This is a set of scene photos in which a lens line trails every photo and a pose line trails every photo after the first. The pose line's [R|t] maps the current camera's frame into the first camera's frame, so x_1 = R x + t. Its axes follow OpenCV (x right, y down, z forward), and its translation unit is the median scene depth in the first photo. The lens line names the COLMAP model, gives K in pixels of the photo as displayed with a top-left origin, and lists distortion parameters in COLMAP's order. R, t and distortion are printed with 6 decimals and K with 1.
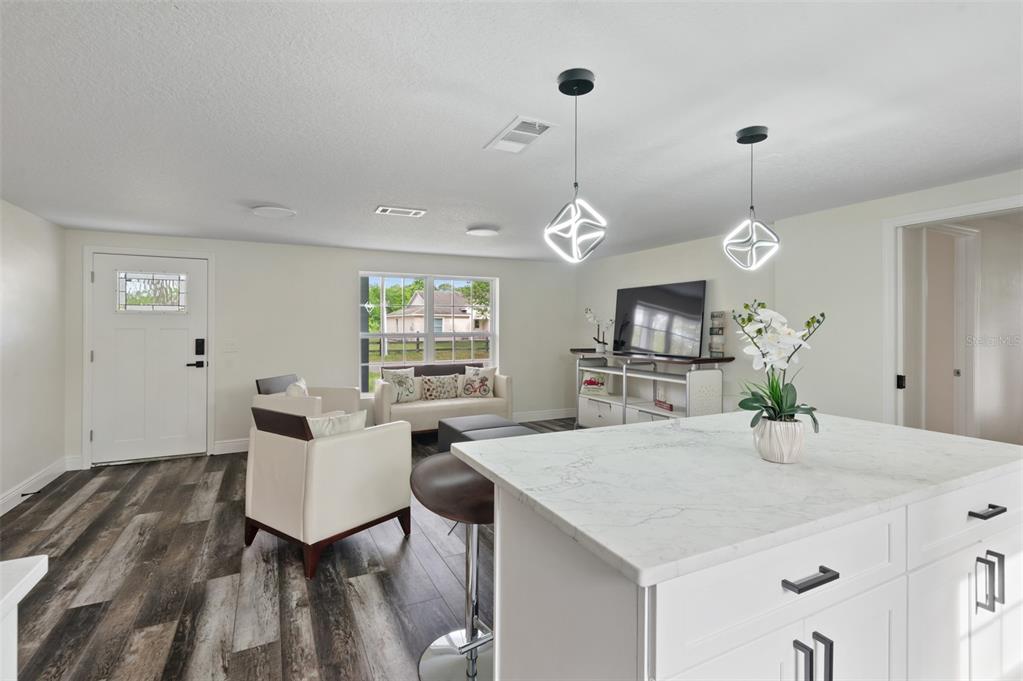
lens RADIAL K [[471.2, 0, 504.7], [0, 471.2, 325.9], [0, 0, 1]] dist [0.004857, 0.000132]
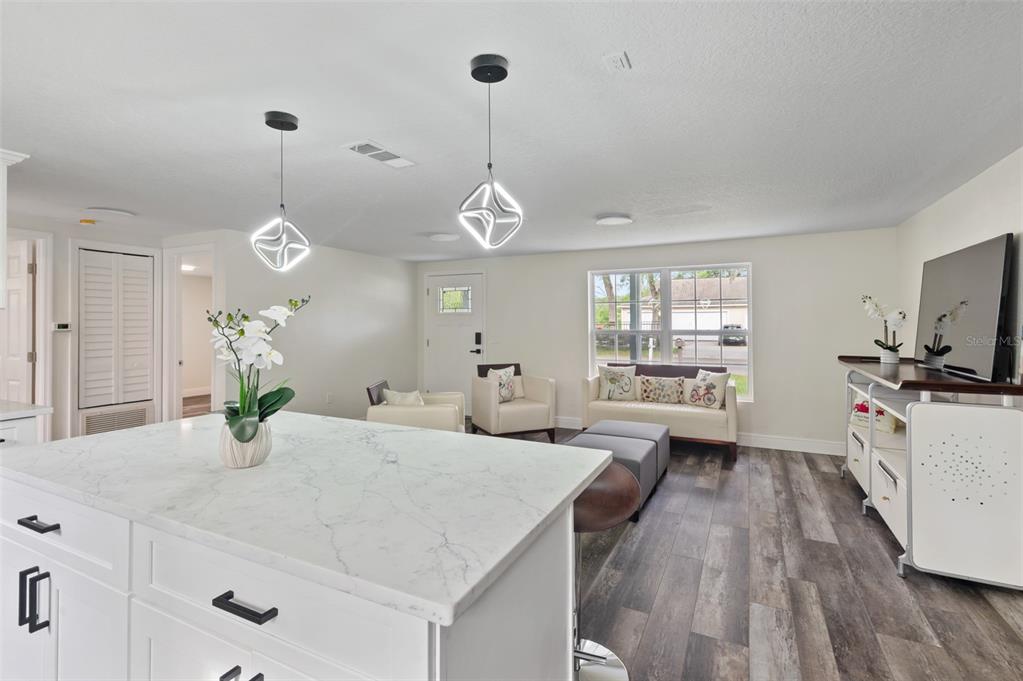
lens RADIAL K [[471.2, 0, 504.7], [0, 471.2, 325.9], [0, 0, 1]] dist [0.004857, 0.000132]
pose [[0.603529, 0.003935, -0.797332, 0.416019], [0.003829, 0.999962, 0.007834, -0.002107], [0.797332, -0.007781, 0.603491, 0.209989]]
